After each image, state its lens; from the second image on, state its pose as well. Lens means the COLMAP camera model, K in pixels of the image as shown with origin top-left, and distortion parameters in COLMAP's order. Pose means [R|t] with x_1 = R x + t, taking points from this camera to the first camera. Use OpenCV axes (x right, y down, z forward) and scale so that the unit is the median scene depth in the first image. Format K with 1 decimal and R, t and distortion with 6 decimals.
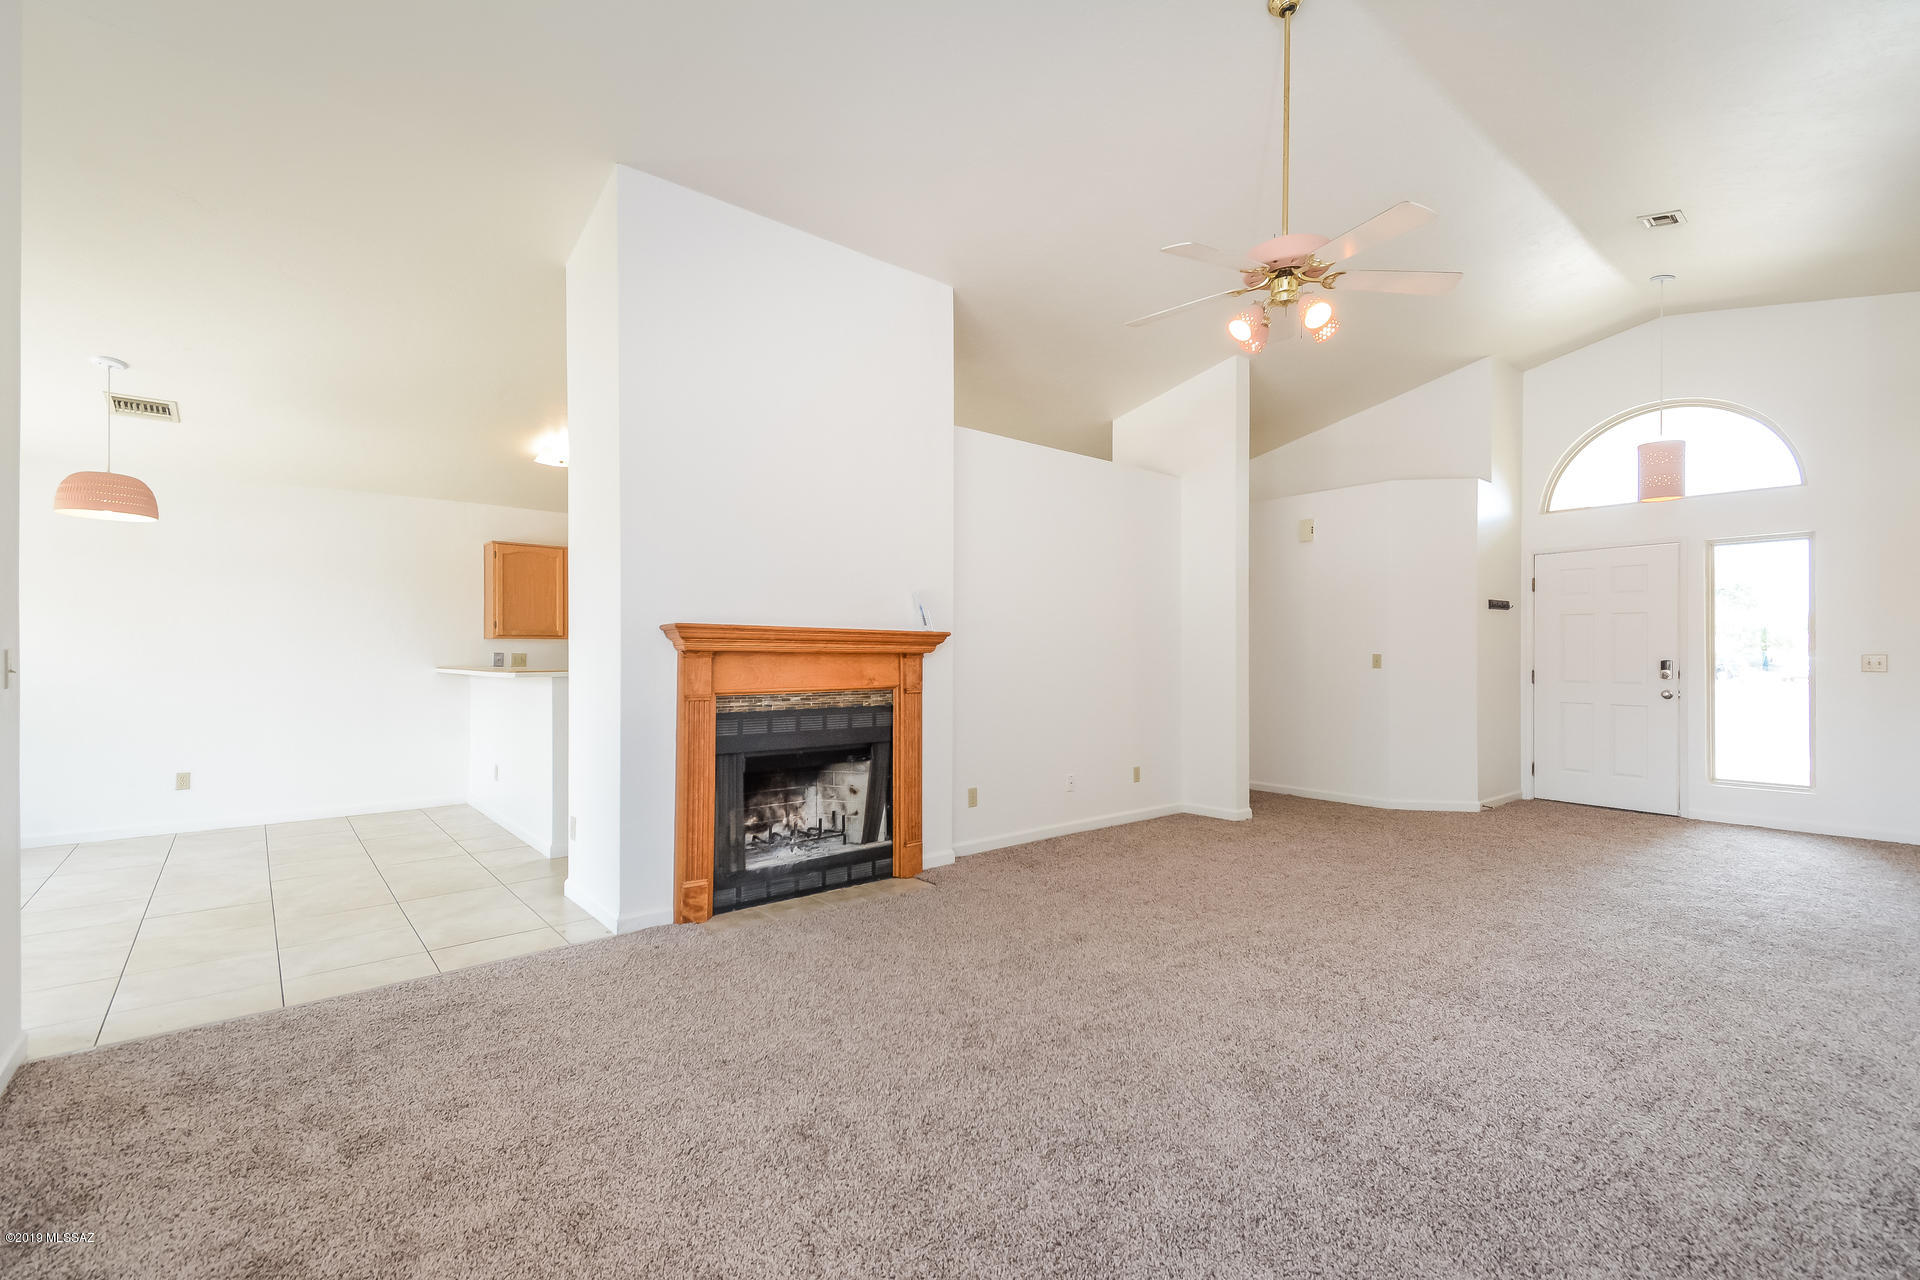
lens RADIAL K [[839.8, 0, 958.8], [0, 839.8, 639.7], [0, 0, 1]] dist [0.003333, -0.003436]
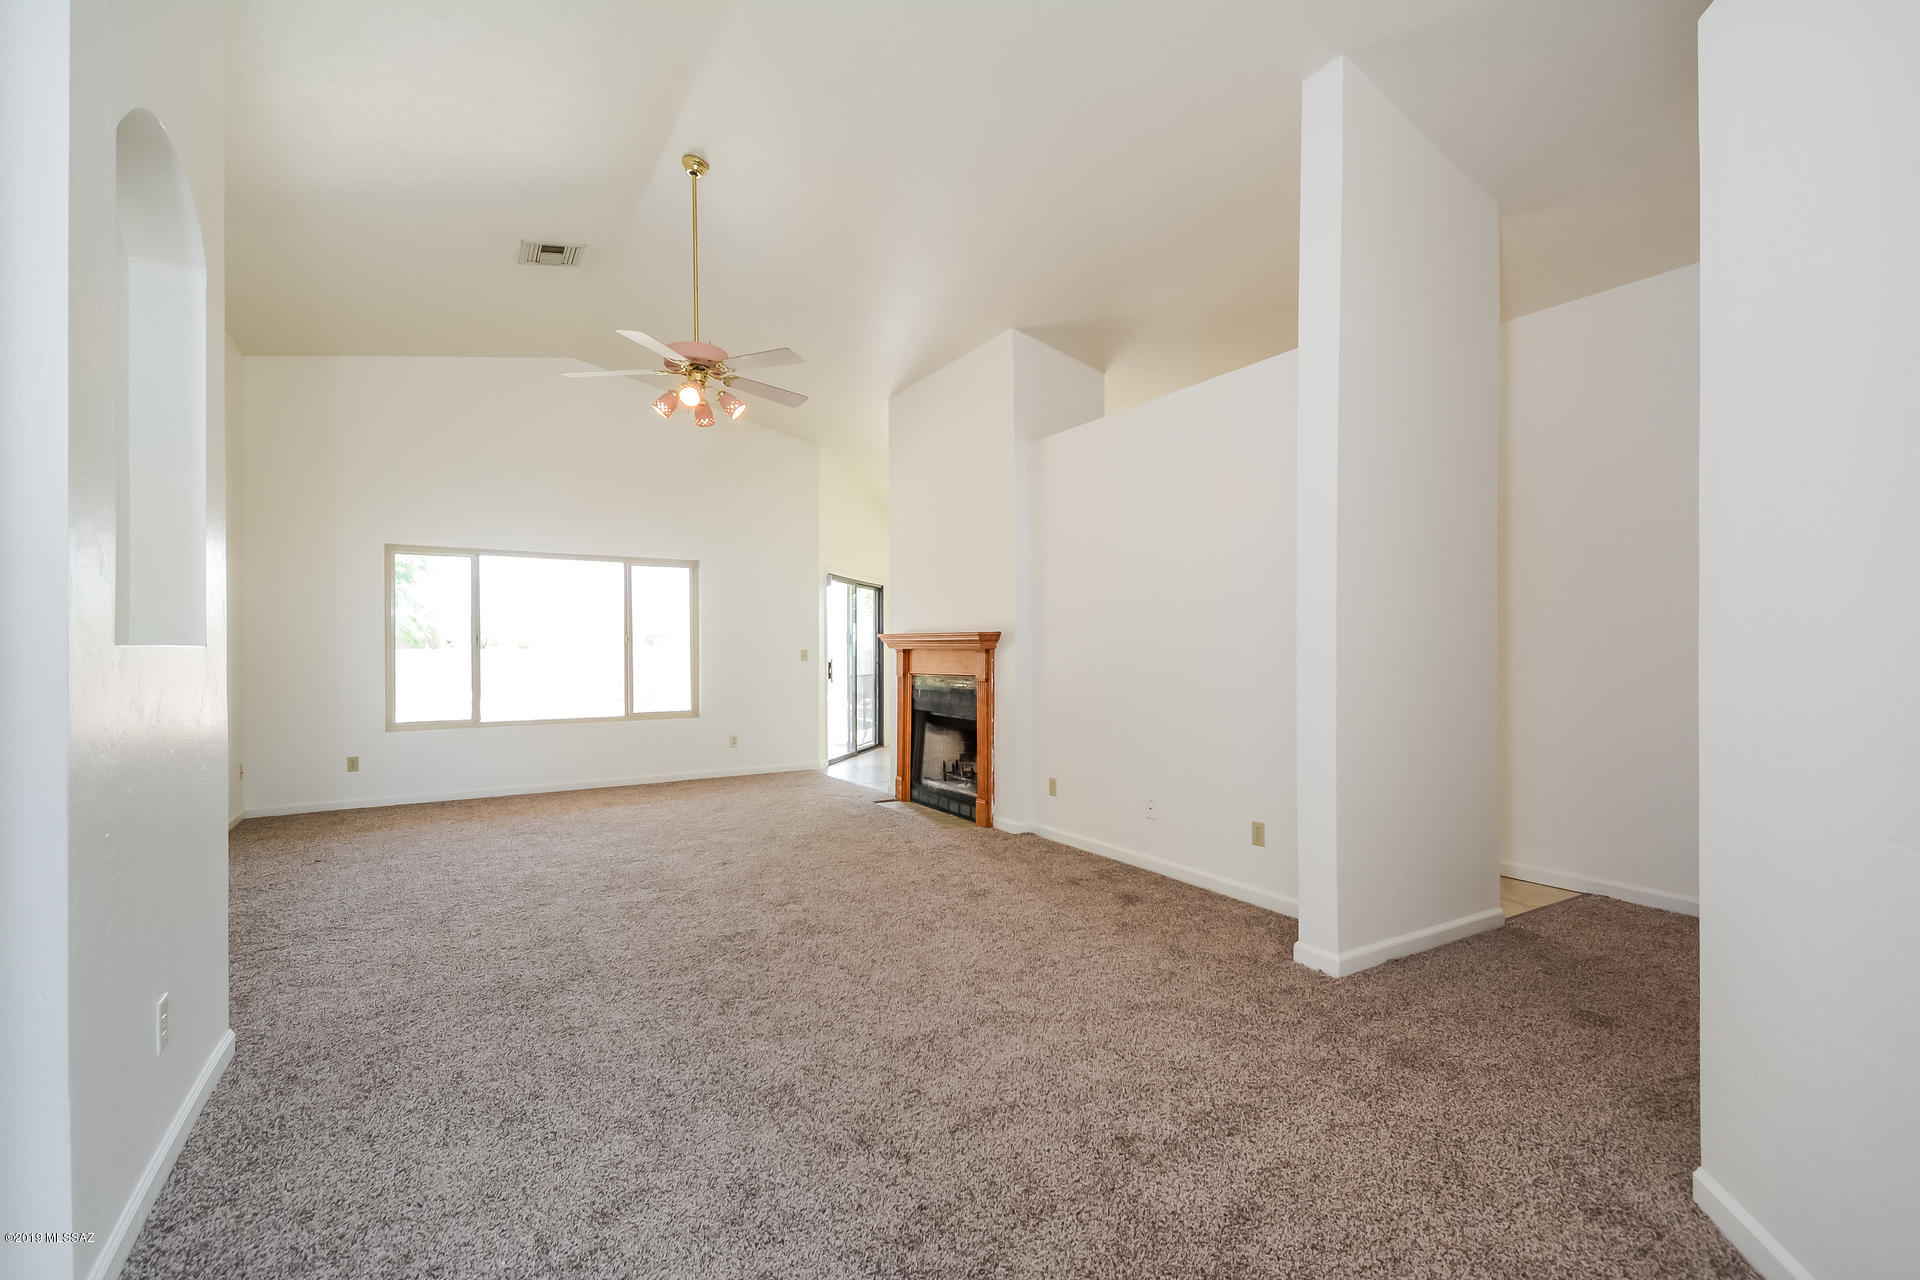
lens RADIAL K [[839.8, 0, 980.8], [0, 839.8, 654.0], [0, 0, 1]] dist [0.003333, -0.003436]
pose [[-0.161901, -0.000809, -0.986807, 1.252035], [0.017891, 0.999833, -0.003755, 0.030343], [0.986645, -0.018263, -0.161859, 1.286371]]
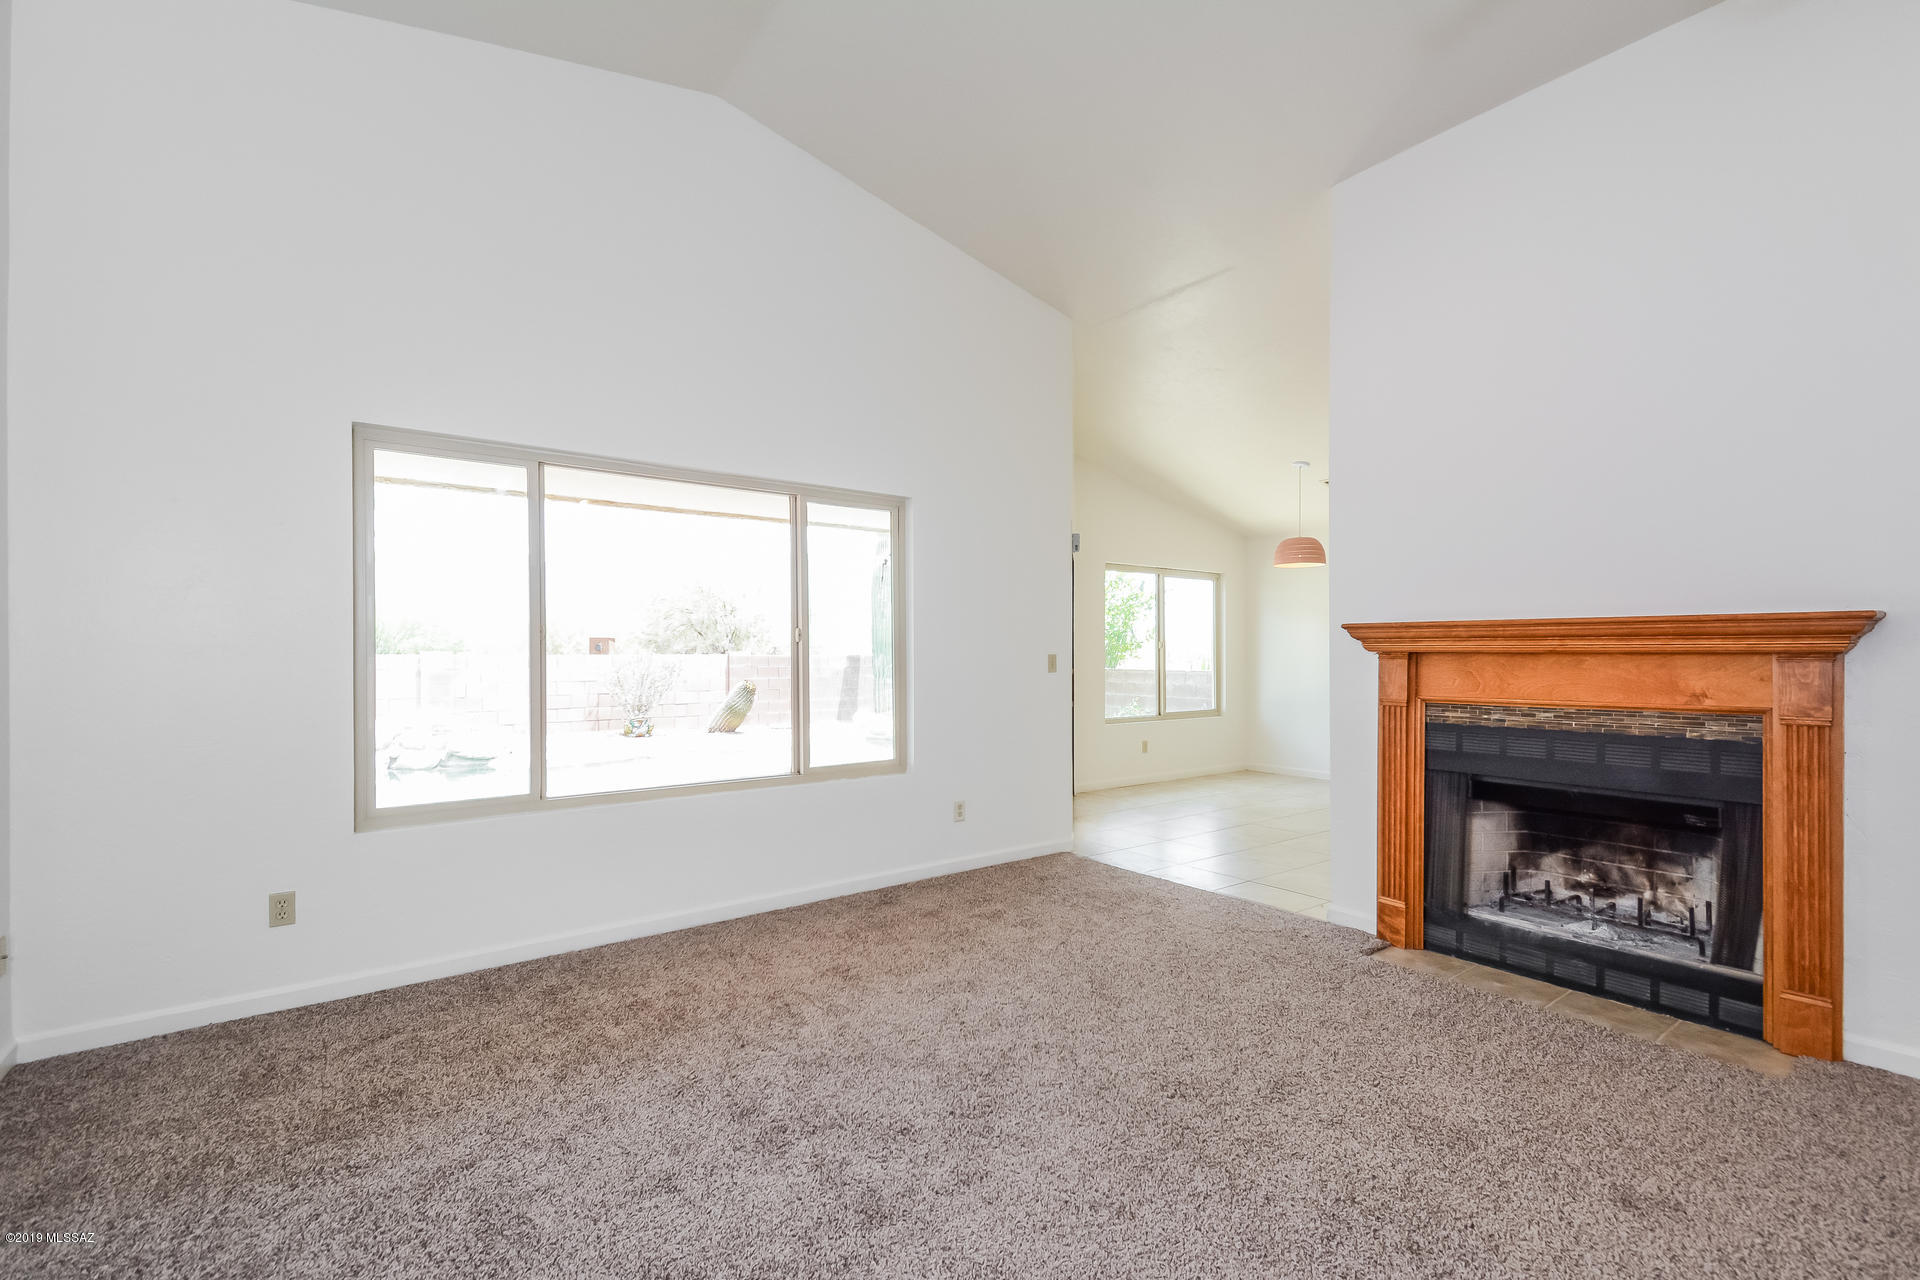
lens RADIAL K [[839.8, 0, 961.9], [0, 839.8, 646.5], [0, 0, 1]] dist [0.003333, -0.003436]
pose [[-0.084550, -0.013671, -0.996325, 0.577272], [0.017112, 0.999738, -0.015170, 0.011755], [0.996272, -0.018332, -0.084293, 0.534244]]
